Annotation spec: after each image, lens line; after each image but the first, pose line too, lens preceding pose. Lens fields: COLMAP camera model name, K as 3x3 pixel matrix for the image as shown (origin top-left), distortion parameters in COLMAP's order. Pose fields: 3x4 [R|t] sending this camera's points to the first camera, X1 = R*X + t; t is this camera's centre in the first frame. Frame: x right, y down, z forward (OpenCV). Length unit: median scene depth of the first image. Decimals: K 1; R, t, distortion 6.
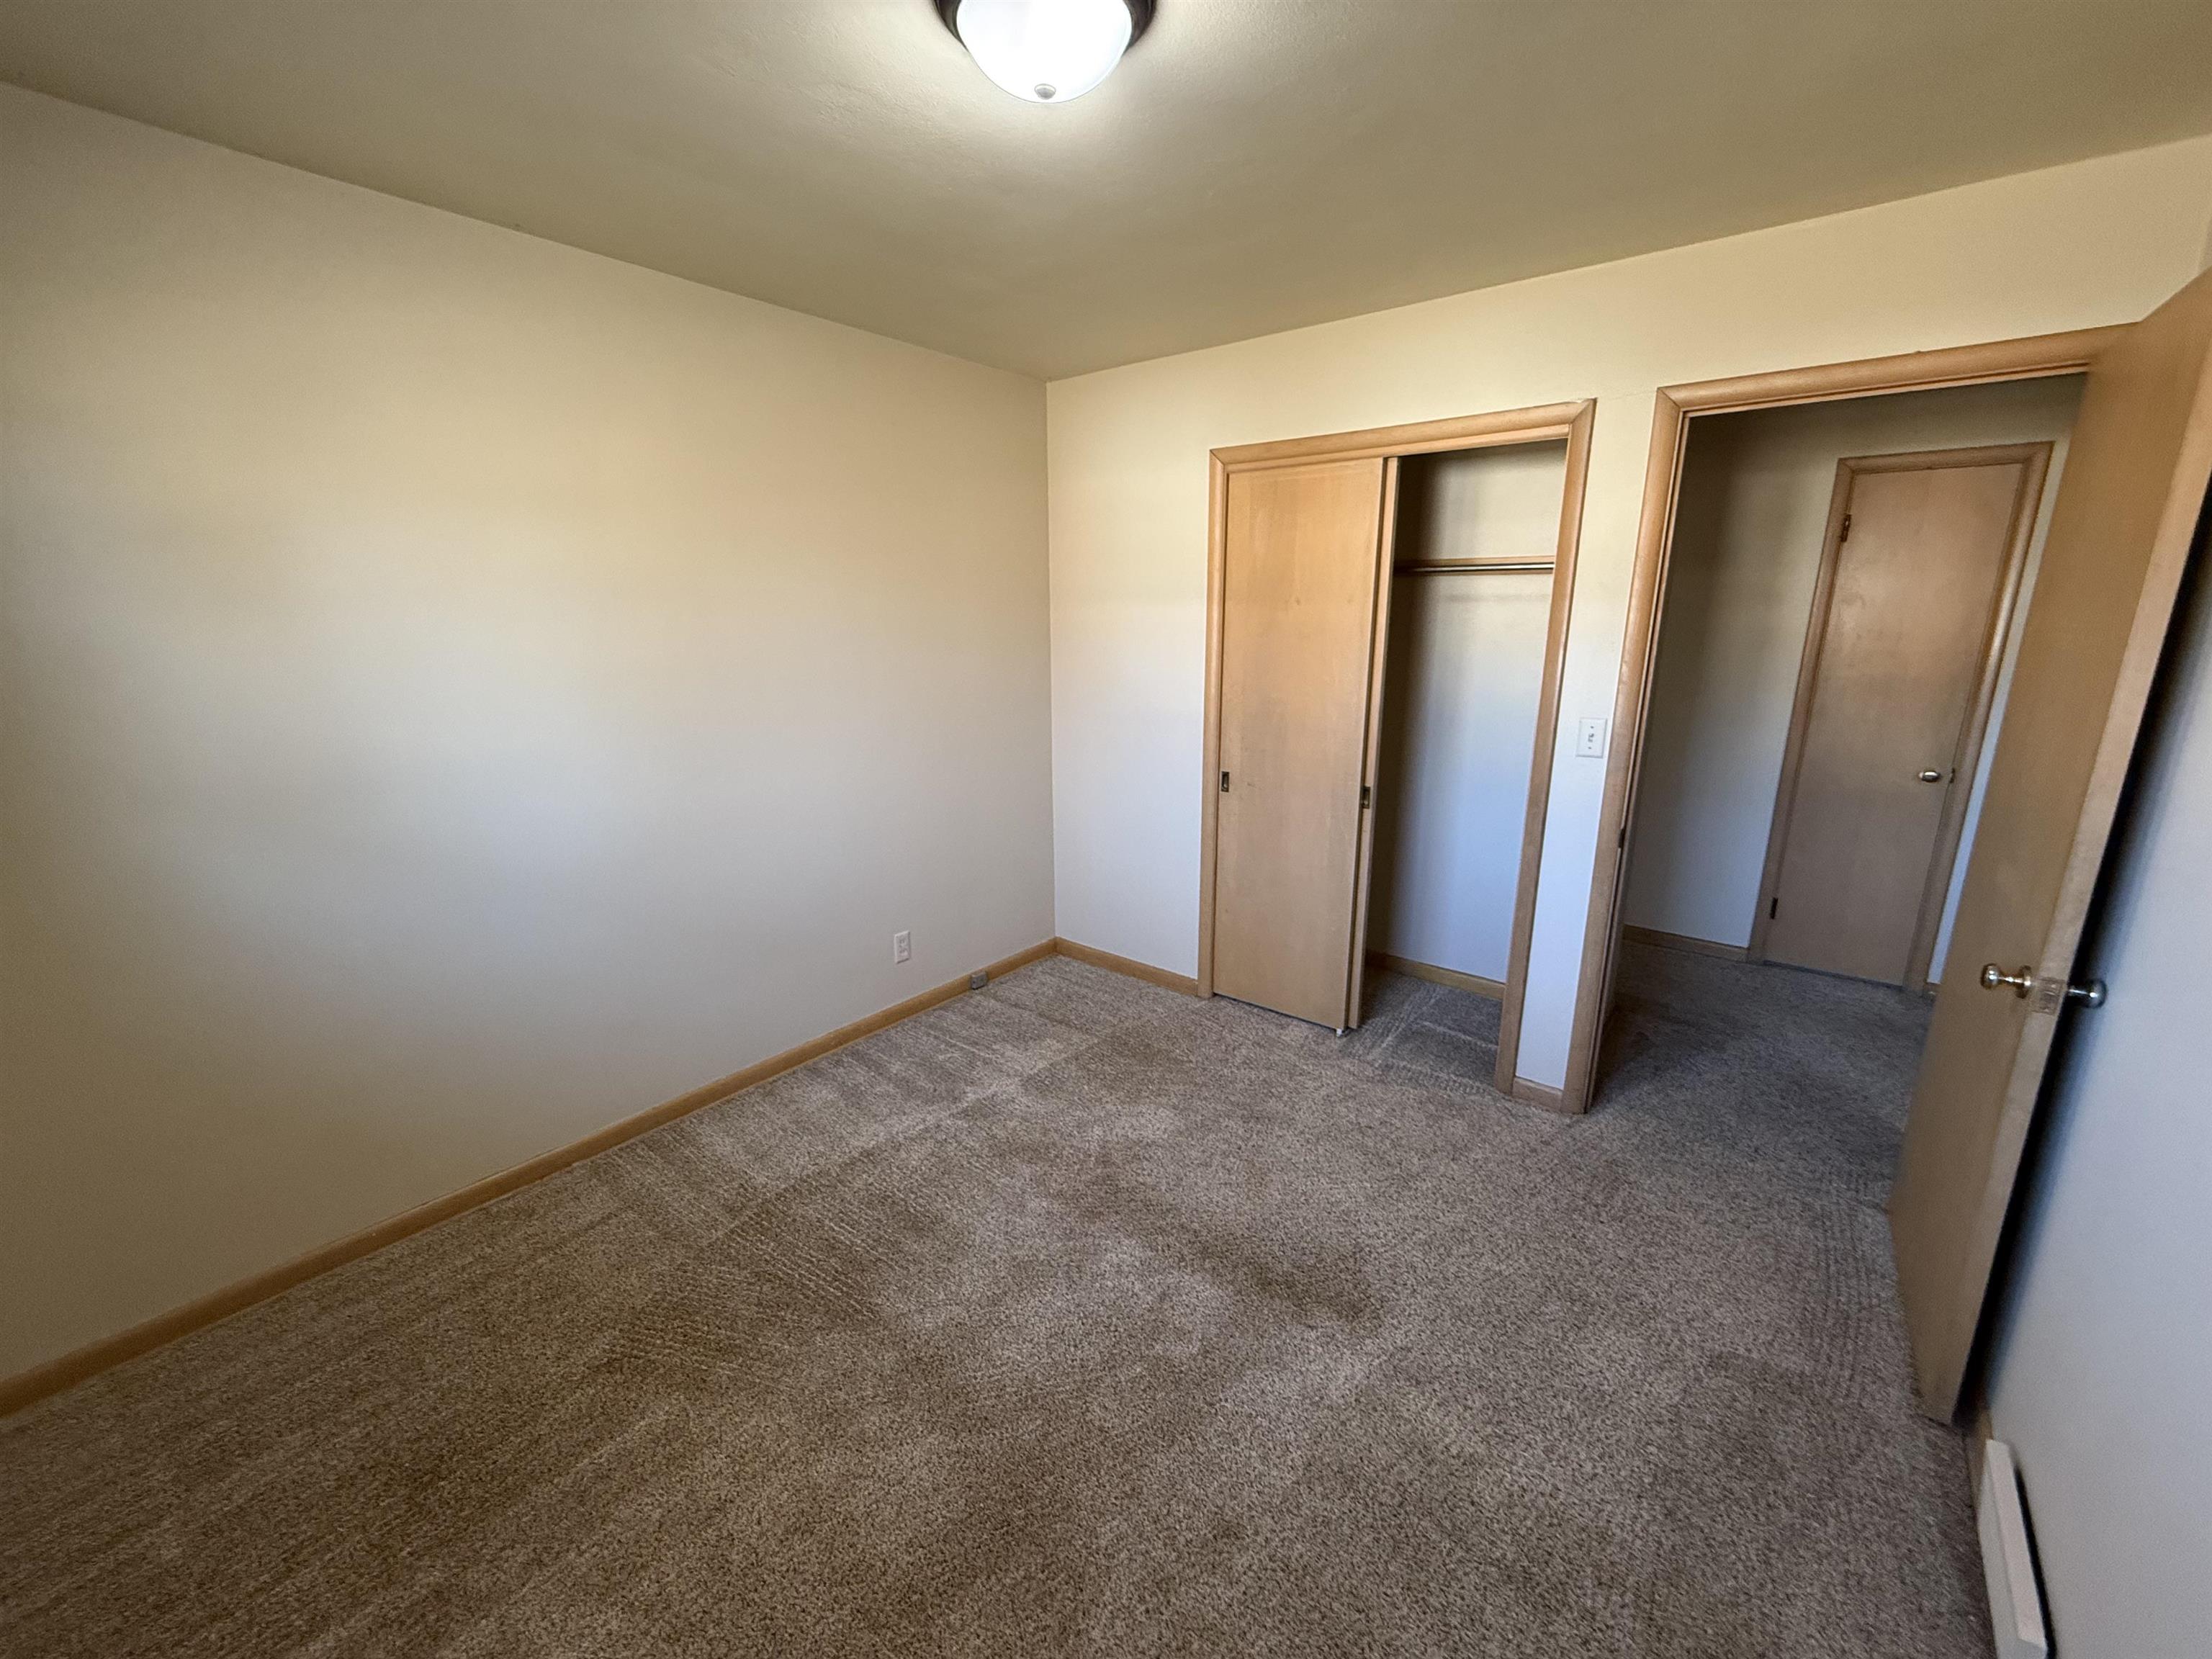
lens RADIAL K [[884.8, 0, 1100.1], [0, 884.8, 828.5], [0, 0, 1]] dist [0.000703, 0.000077]
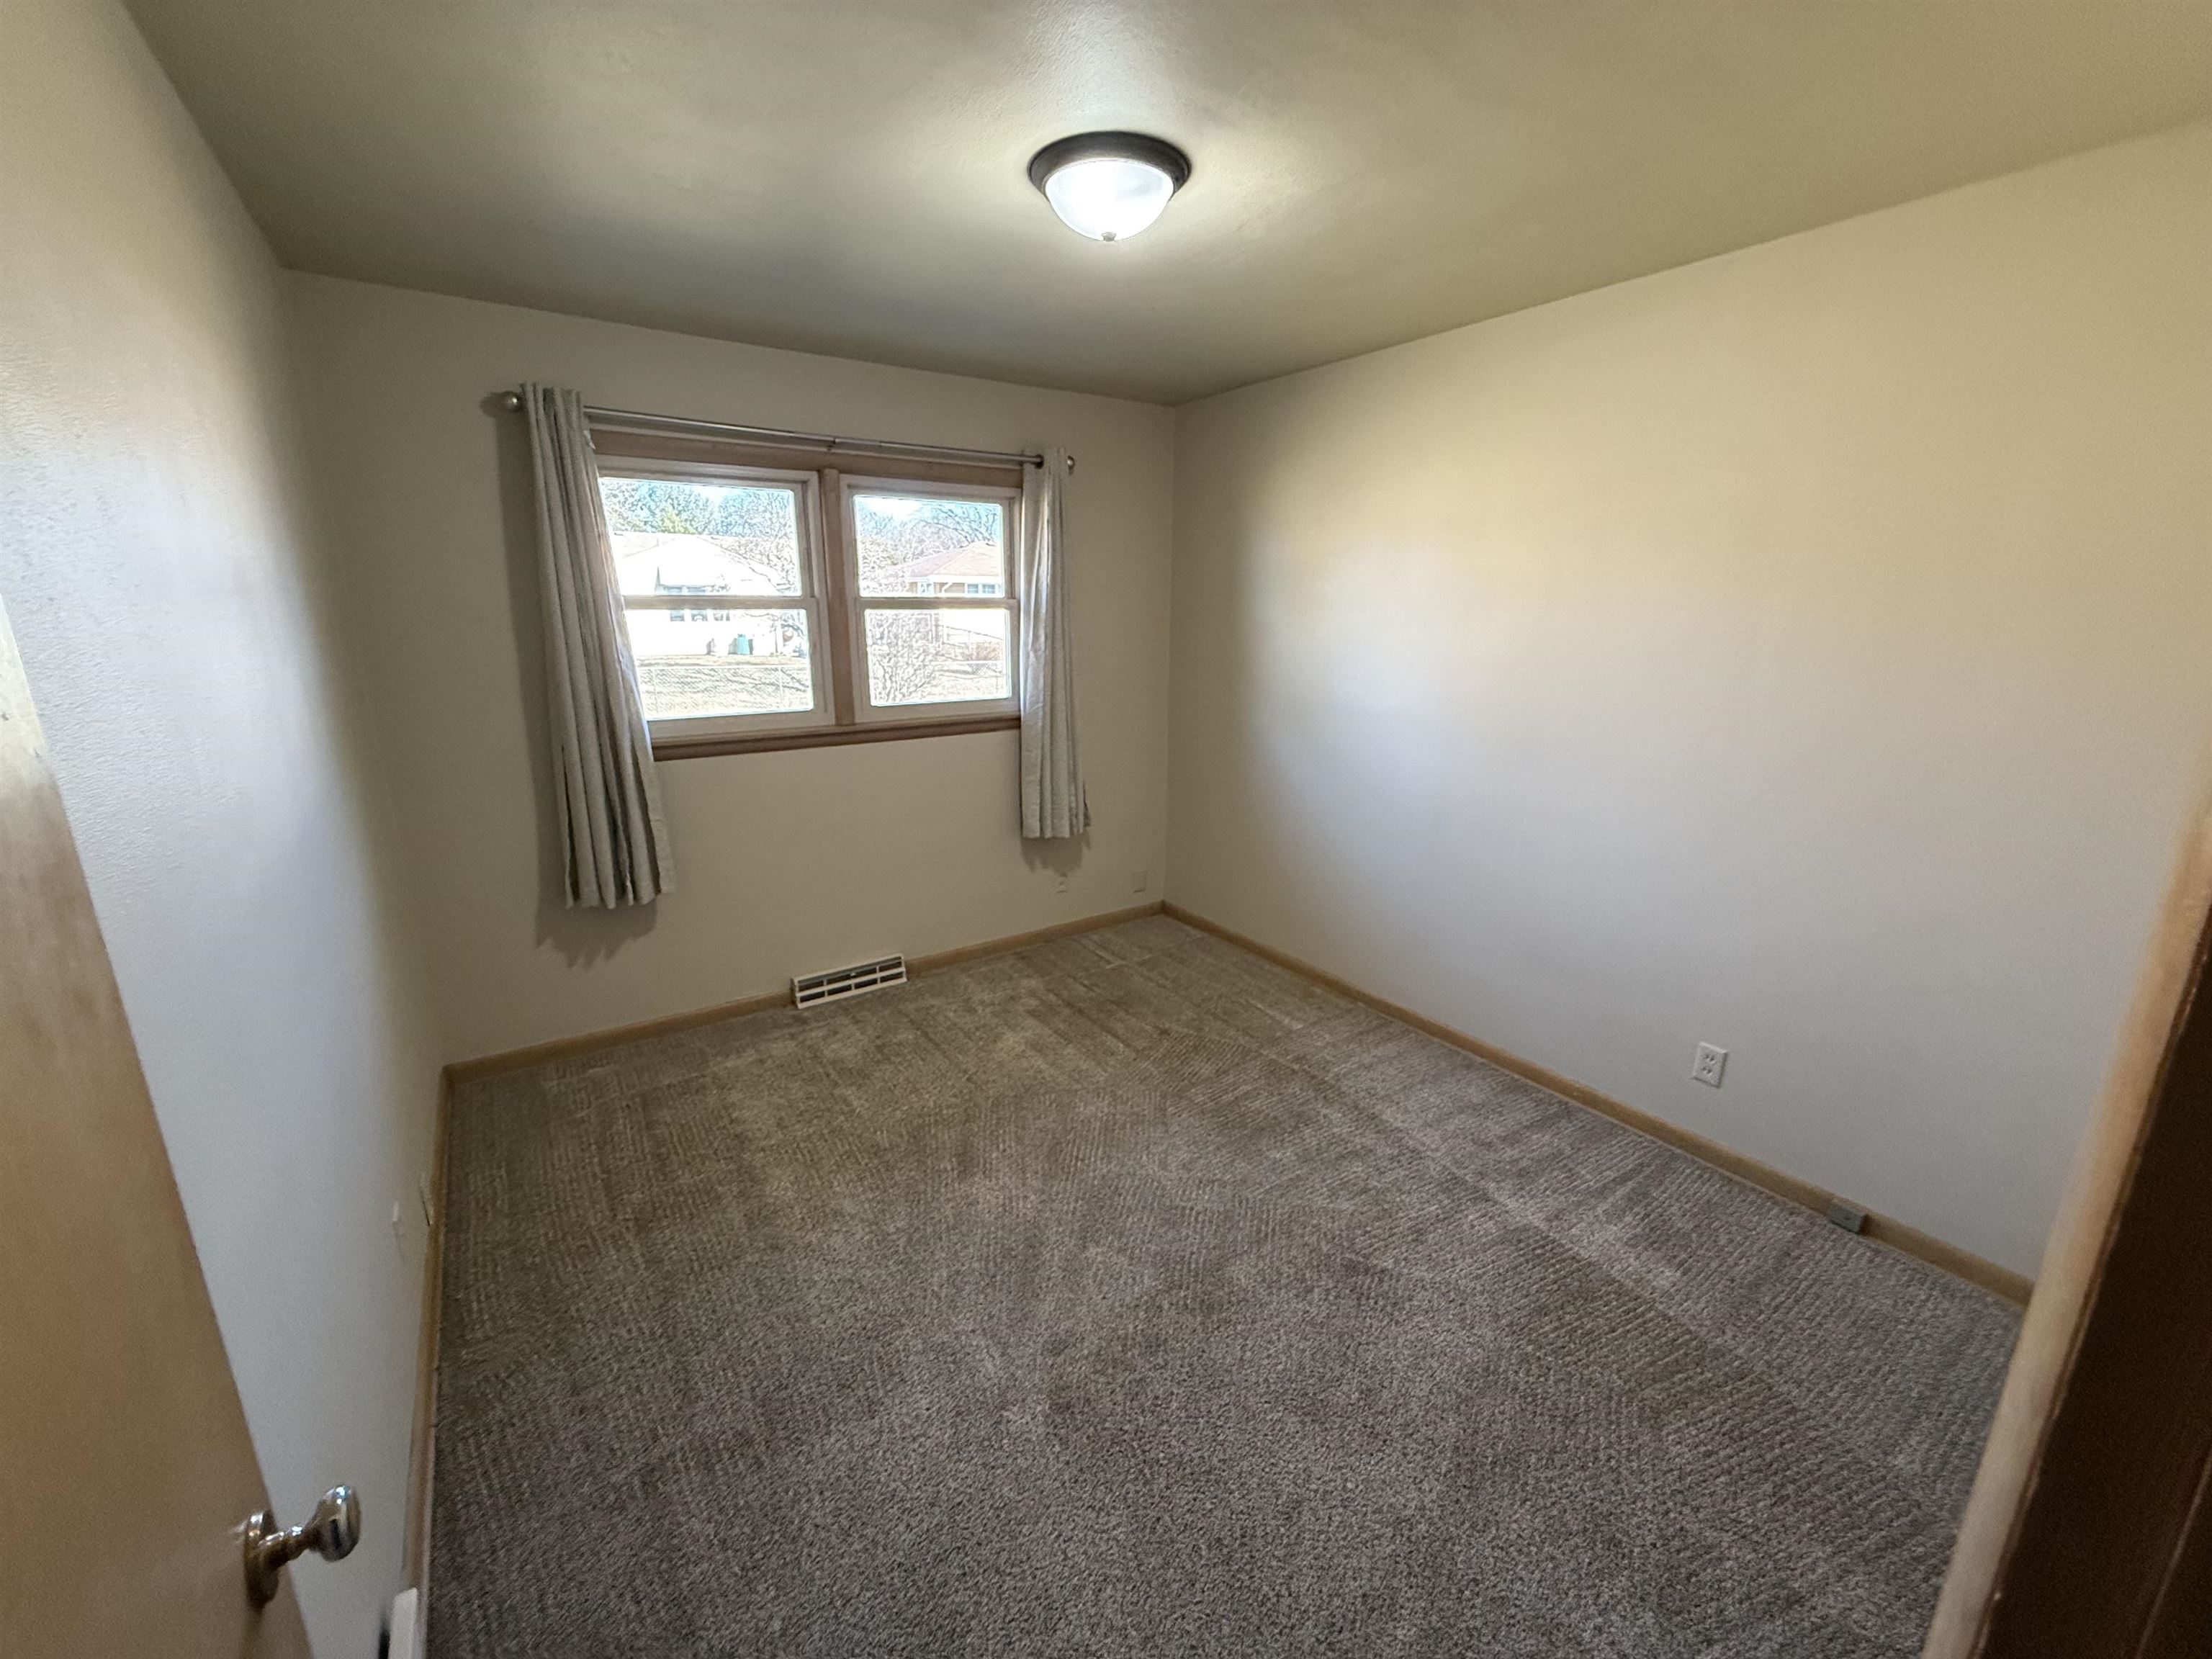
lens RADIAL K [[940.3, 0, 1106.0], [0, 940.3, 829.5], [0, 0, 1]] dist [0.001447, 0.000061]
pose [[-0.278397, 0.248398, -0.927790, 0.775440], [-0.232141, 0.919937, 0.315953, -0.233950], [0.931990, 0.303338, -0.198444, 0.783095]]
